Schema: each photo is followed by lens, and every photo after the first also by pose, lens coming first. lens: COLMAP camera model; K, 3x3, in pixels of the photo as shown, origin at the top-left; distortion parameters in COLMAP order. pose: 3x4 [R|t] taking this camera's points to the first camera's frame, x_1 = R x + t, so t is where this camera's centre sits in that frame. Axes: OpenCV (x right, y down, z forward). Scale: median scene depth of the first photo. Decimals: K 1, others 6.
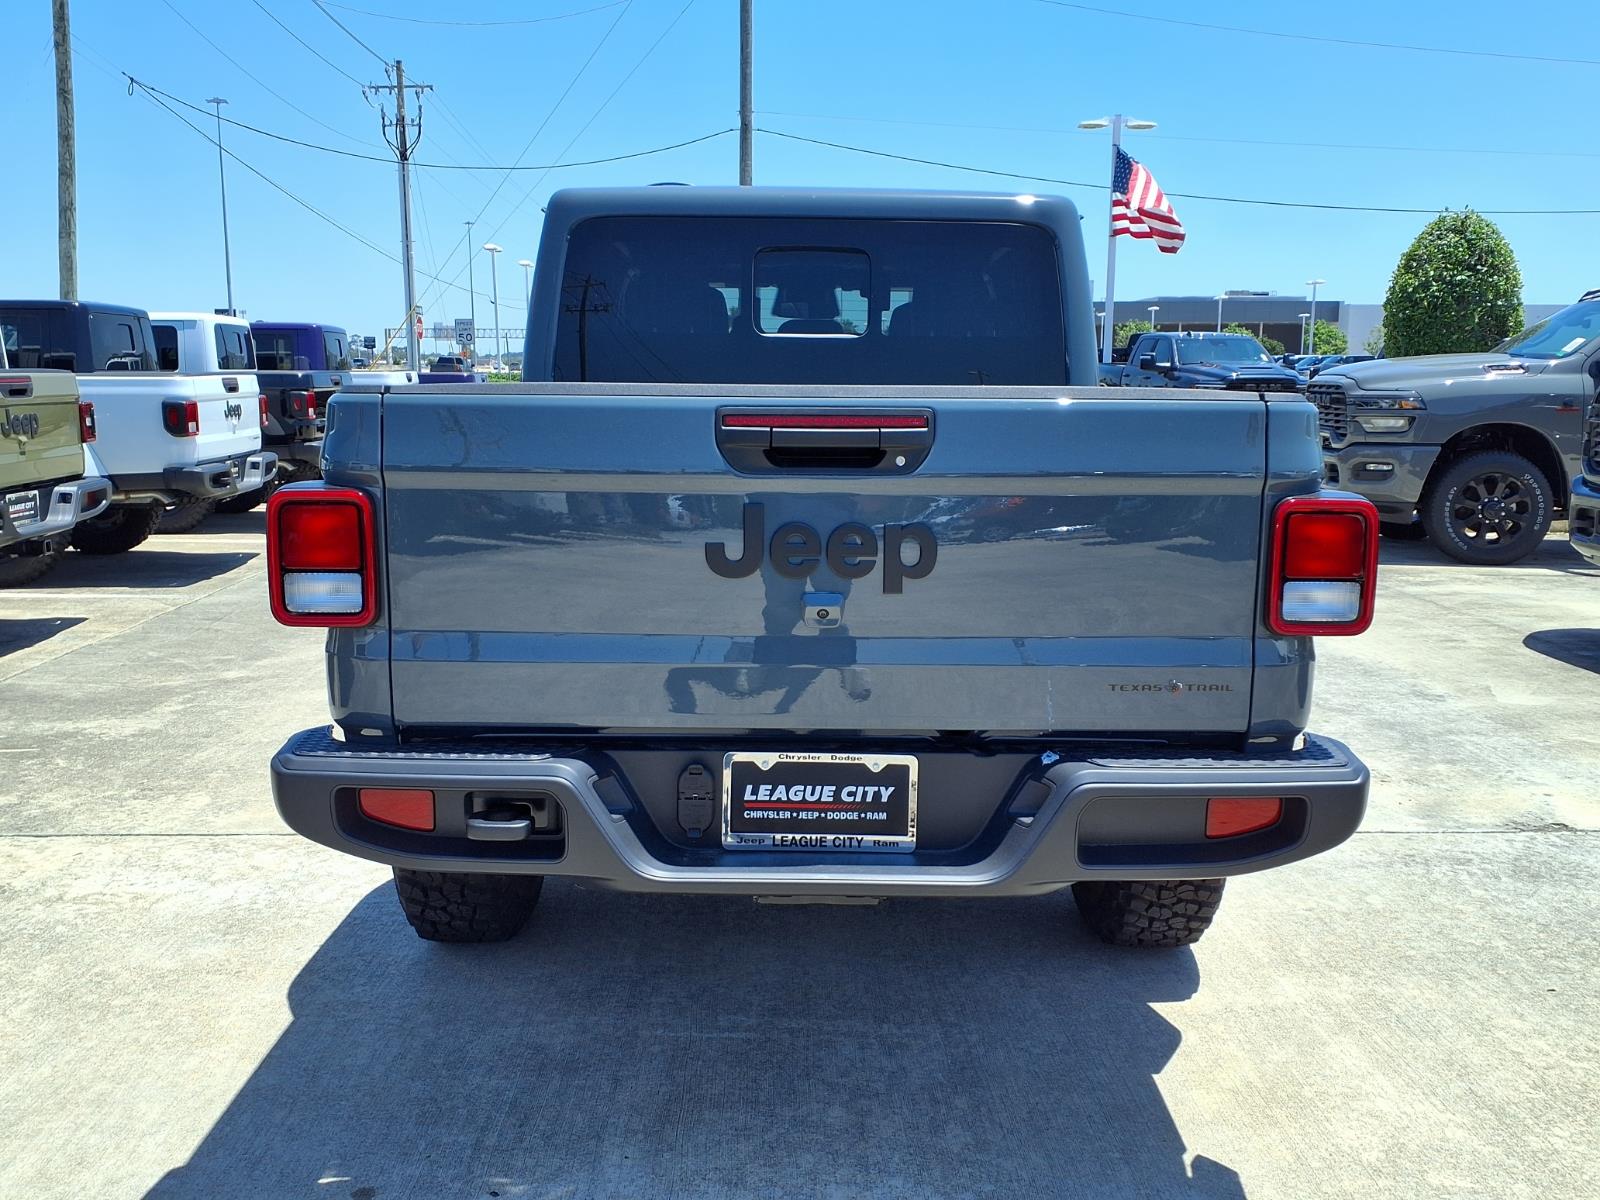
lens RADIAL K [[1451.0, 0, 794.0], [0, 1451.0, 569.9], [0, 0, 1]] dist [0.022110, 0.000000]
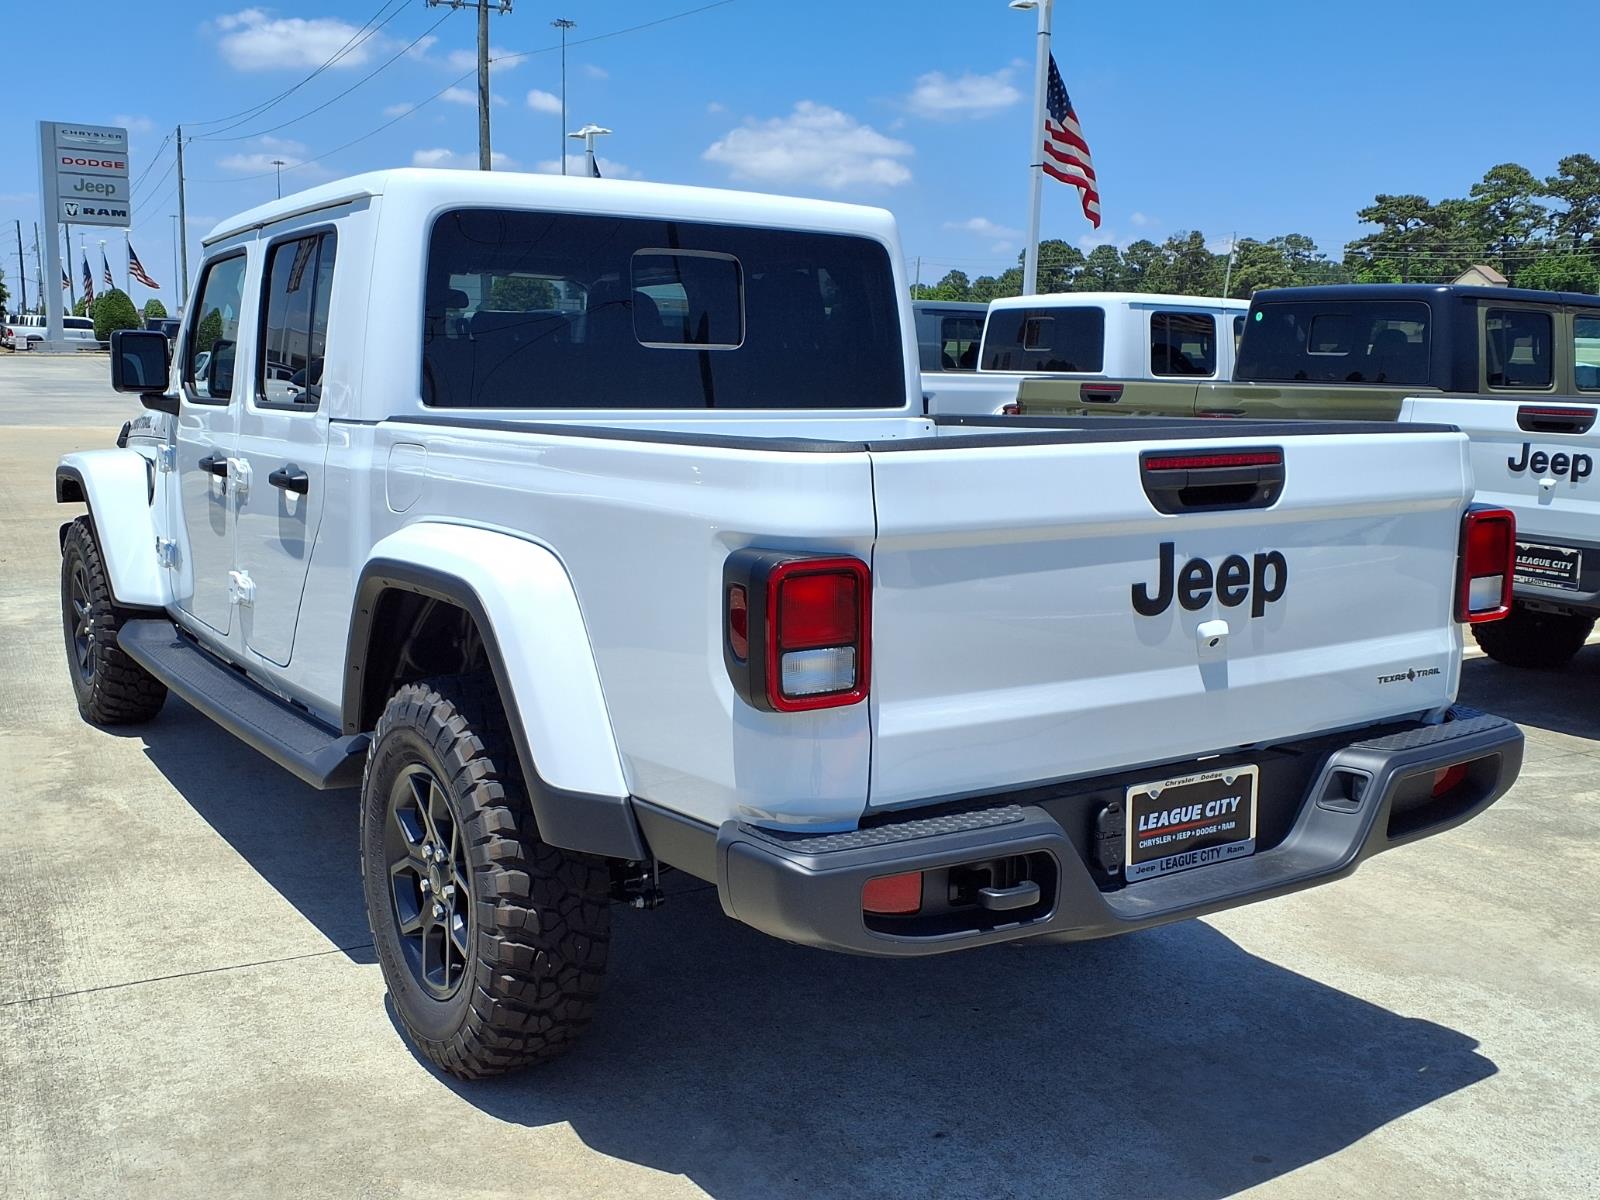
lens RADIAL K [[1578.8, 0, 811.8], [0, 1578.8, 606.4], [0, 0, 1]] dist [0.054666, 0.000000]
pose [[0.835101, -0.084572, 0.543556, -0.821267], [0.068210, 0.996405, 0.050234, -0.071144], [-0.545851, -0.004875, 0.837868, 0.190089]]
